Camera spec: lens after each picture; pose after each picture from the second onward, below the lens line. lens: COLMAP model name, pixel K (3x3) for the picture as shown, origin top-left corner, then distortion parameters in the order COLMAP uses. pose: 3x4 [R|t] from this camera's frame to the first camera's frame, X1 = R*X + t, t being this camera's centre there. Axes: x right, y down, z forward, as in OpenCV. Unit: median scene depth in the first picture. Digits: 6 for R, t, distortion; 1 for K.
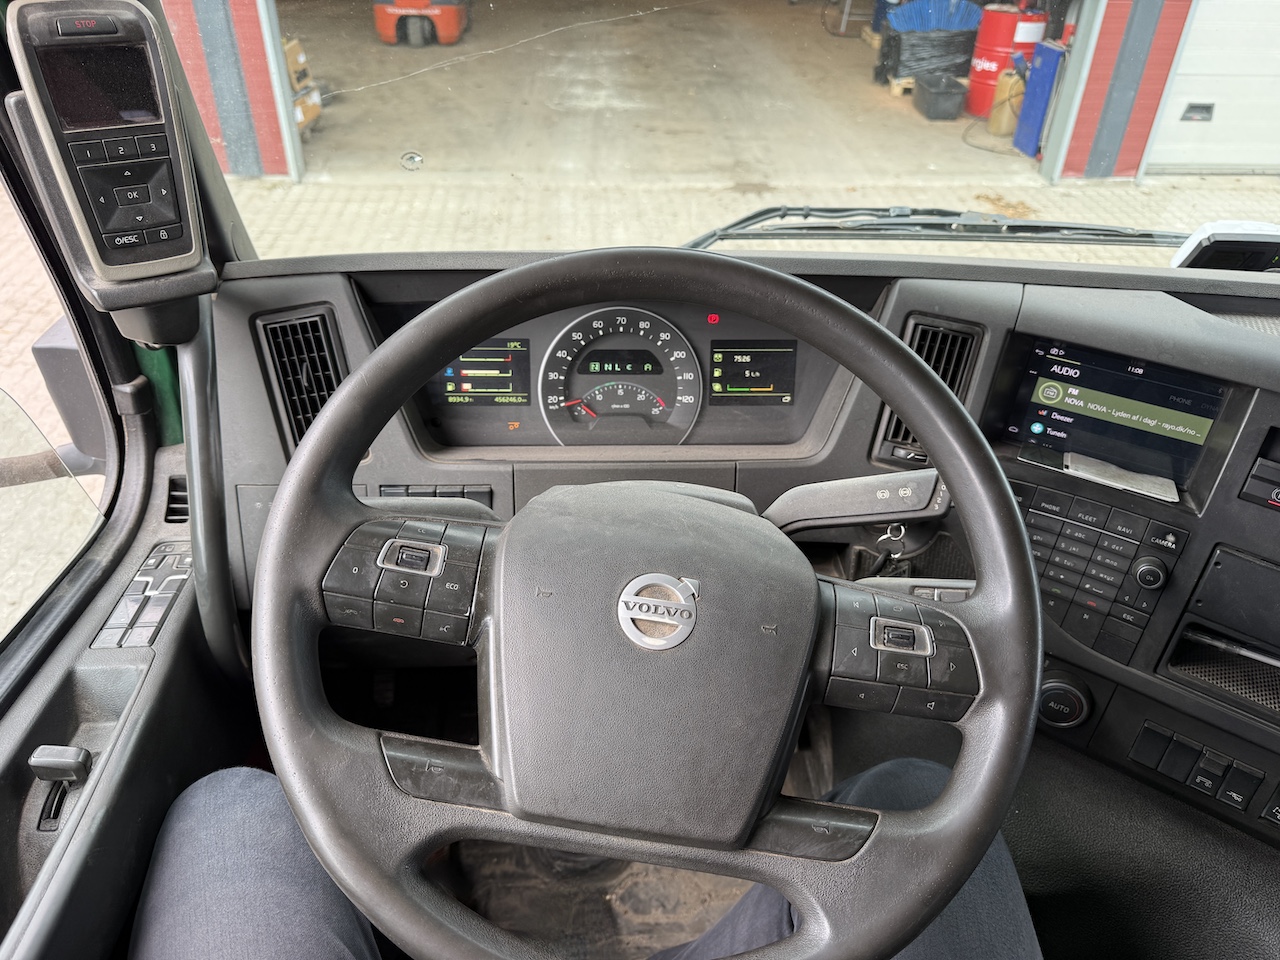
lens RADIAL K [[924.1, 0, 643.9], [0, 924.1, 484.2], [0, 0, 1]] dist [0.054021, -0.077449]
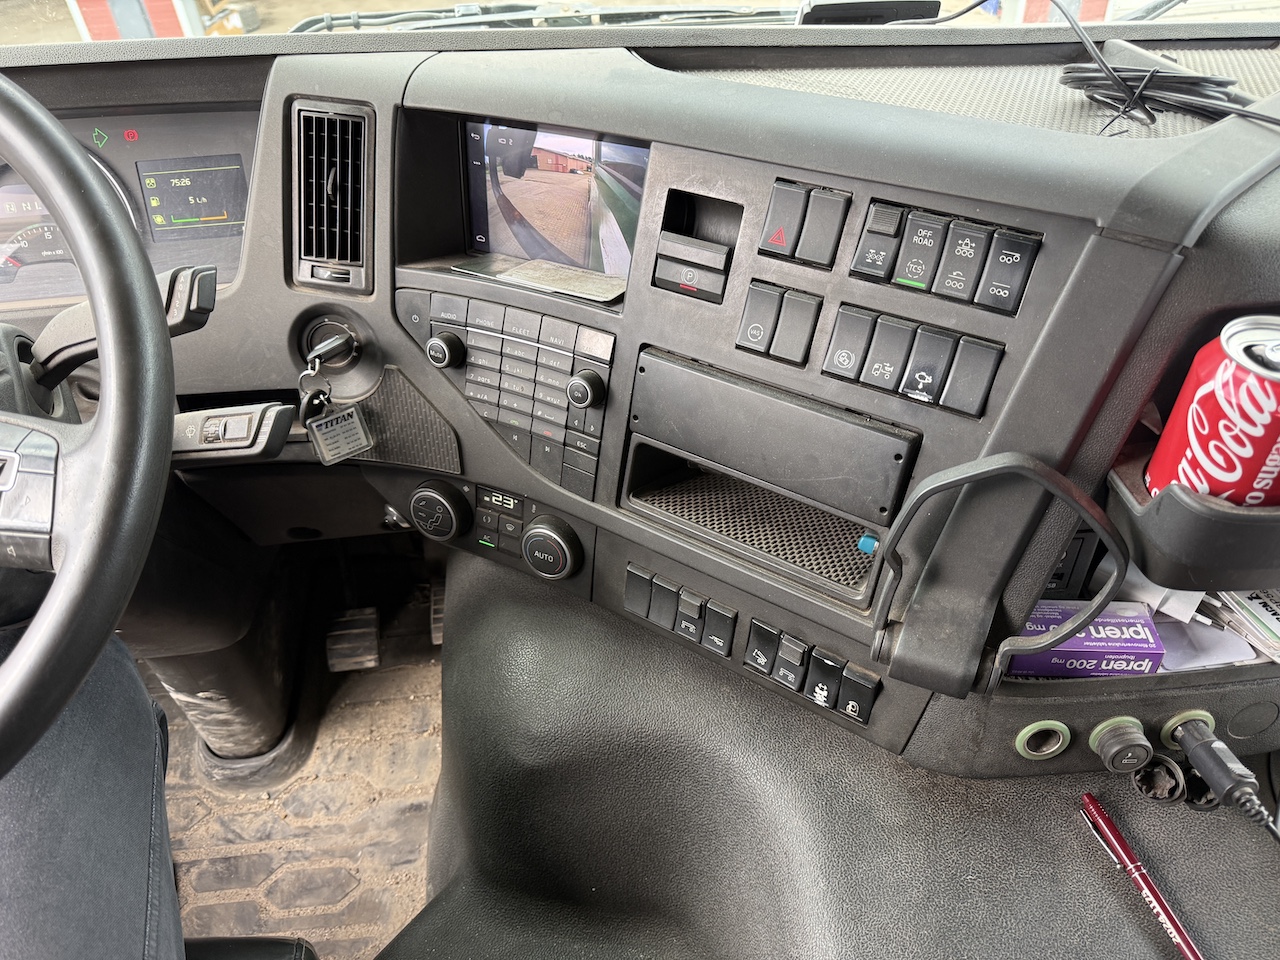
lens RADIAL K [[924.1, 0, 639.2], [0, 924.1, 492.6], [0, 0, 1]] dist [0.054021, -0.077449]
pose [[0.996243, -0.075056, -0.043200, 0.543921], [0.078737, 0.992734, 0.090997, 0.102173], [0.036057, -0.094057, 0.994914, 0.141098]]
